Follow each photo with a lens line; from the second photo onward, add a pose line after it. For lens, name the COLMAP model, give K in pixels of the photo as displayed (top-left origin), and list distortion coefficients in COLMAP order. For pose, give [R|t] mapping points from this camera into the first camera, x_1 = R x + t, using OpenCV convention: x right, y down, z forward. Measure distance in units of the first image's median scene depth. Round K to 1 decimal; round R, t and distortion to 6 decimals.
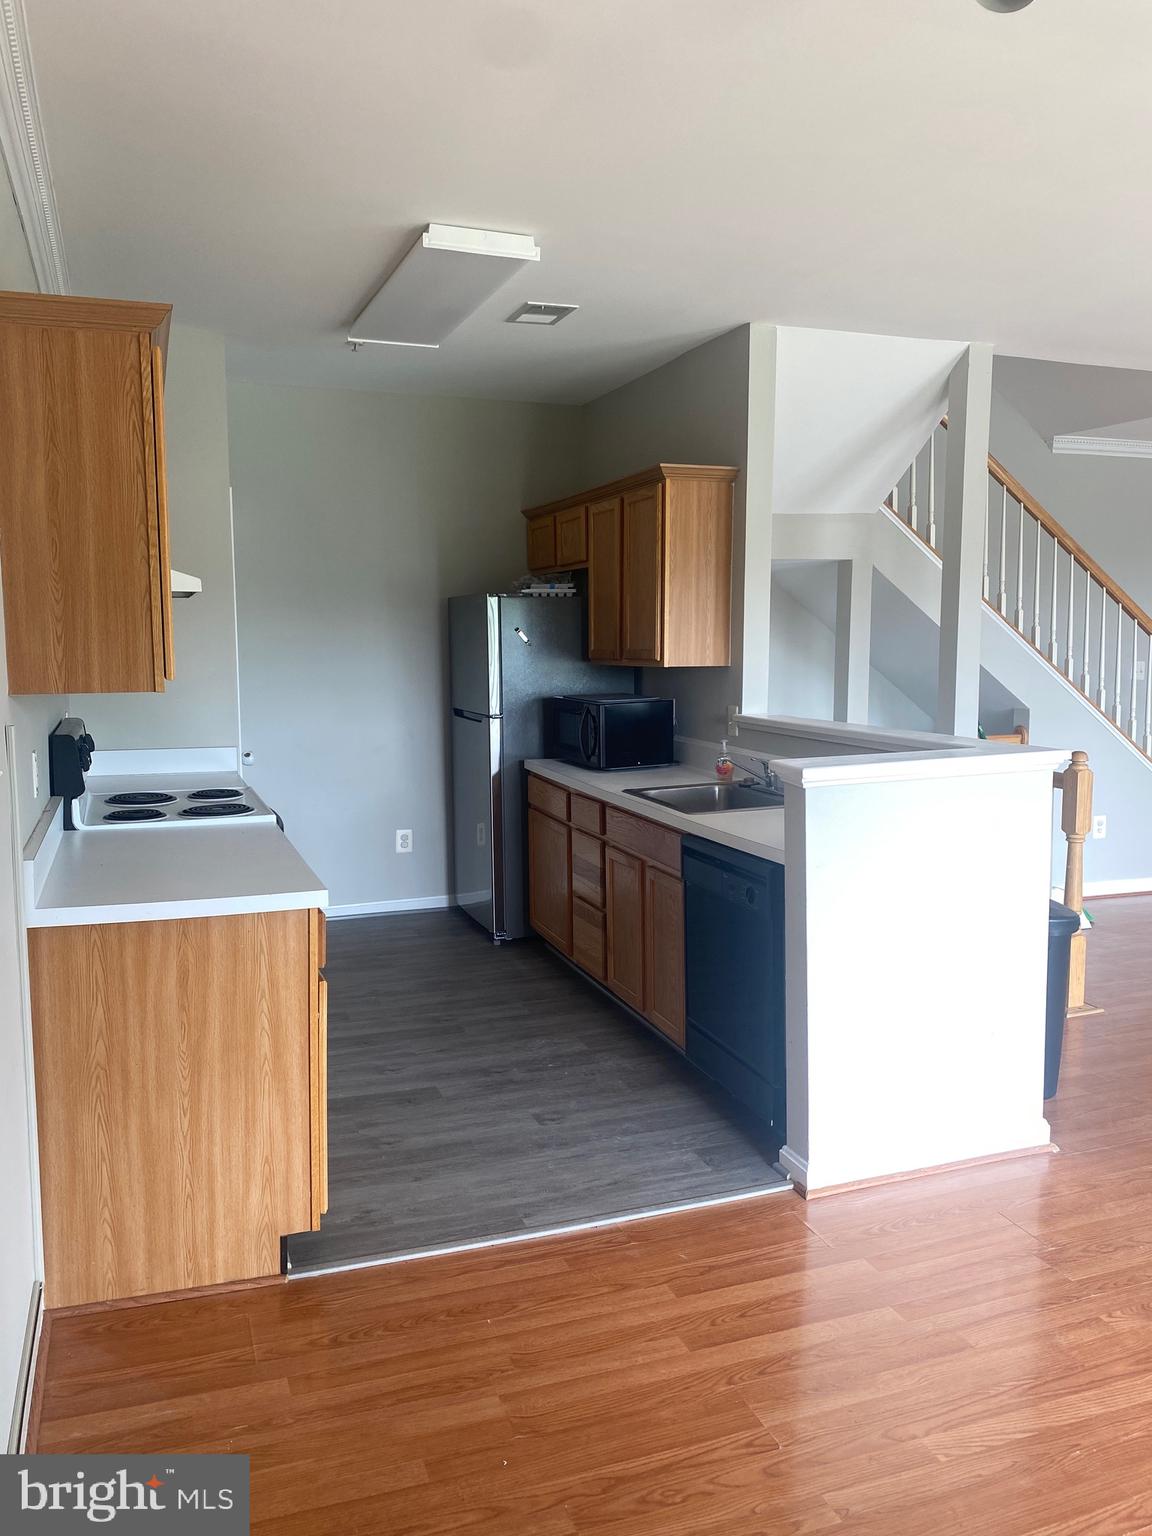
lens RADIAL K [[1165.0, 0, 573.5], [0, 1165.0, 765.9], [0, 0, 1]] dist [0.016130, -0.022627]
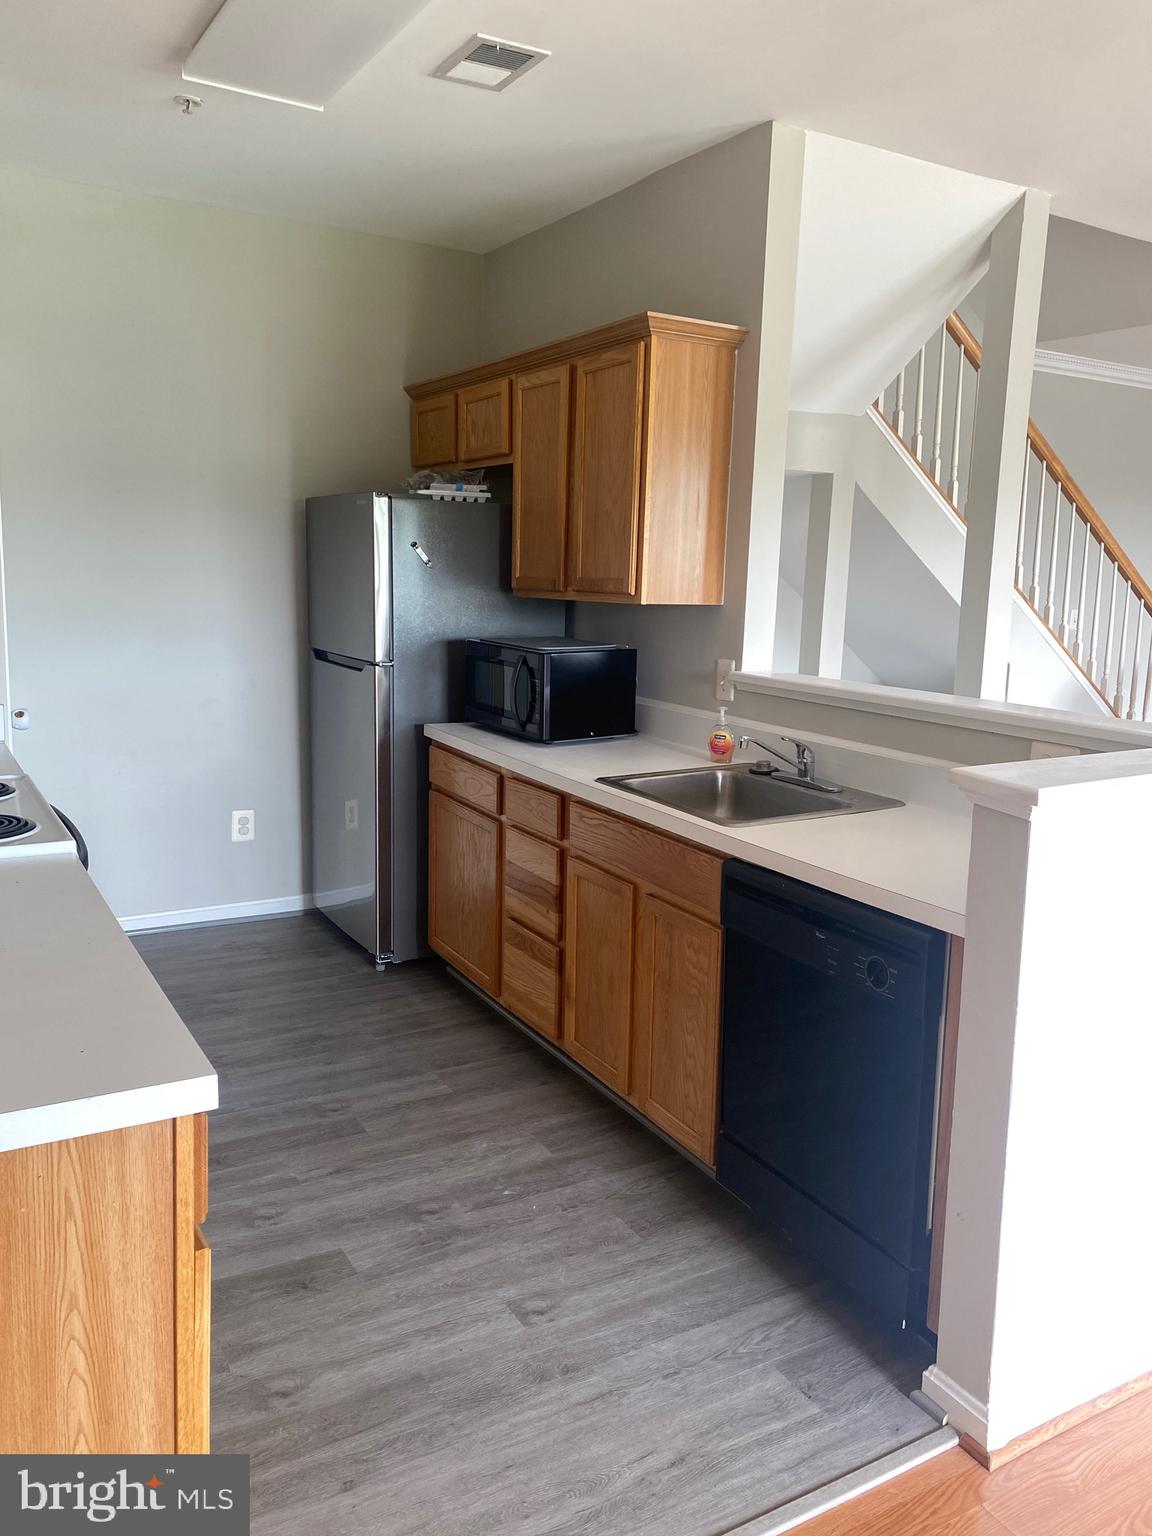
lens RADIAL K [[1165.0, 0, 587.3], [0, 1165.0, 758.1], [0, 0, 1]] dist [0.016130, -0.022627]
pose [[0.982984, 0.004827, 0.183627, -0.087788], [-0.014312, 0.998628, 0.050367, -0.025761], [-0.183132, -0.052138, 0.981705, 0.300570]]
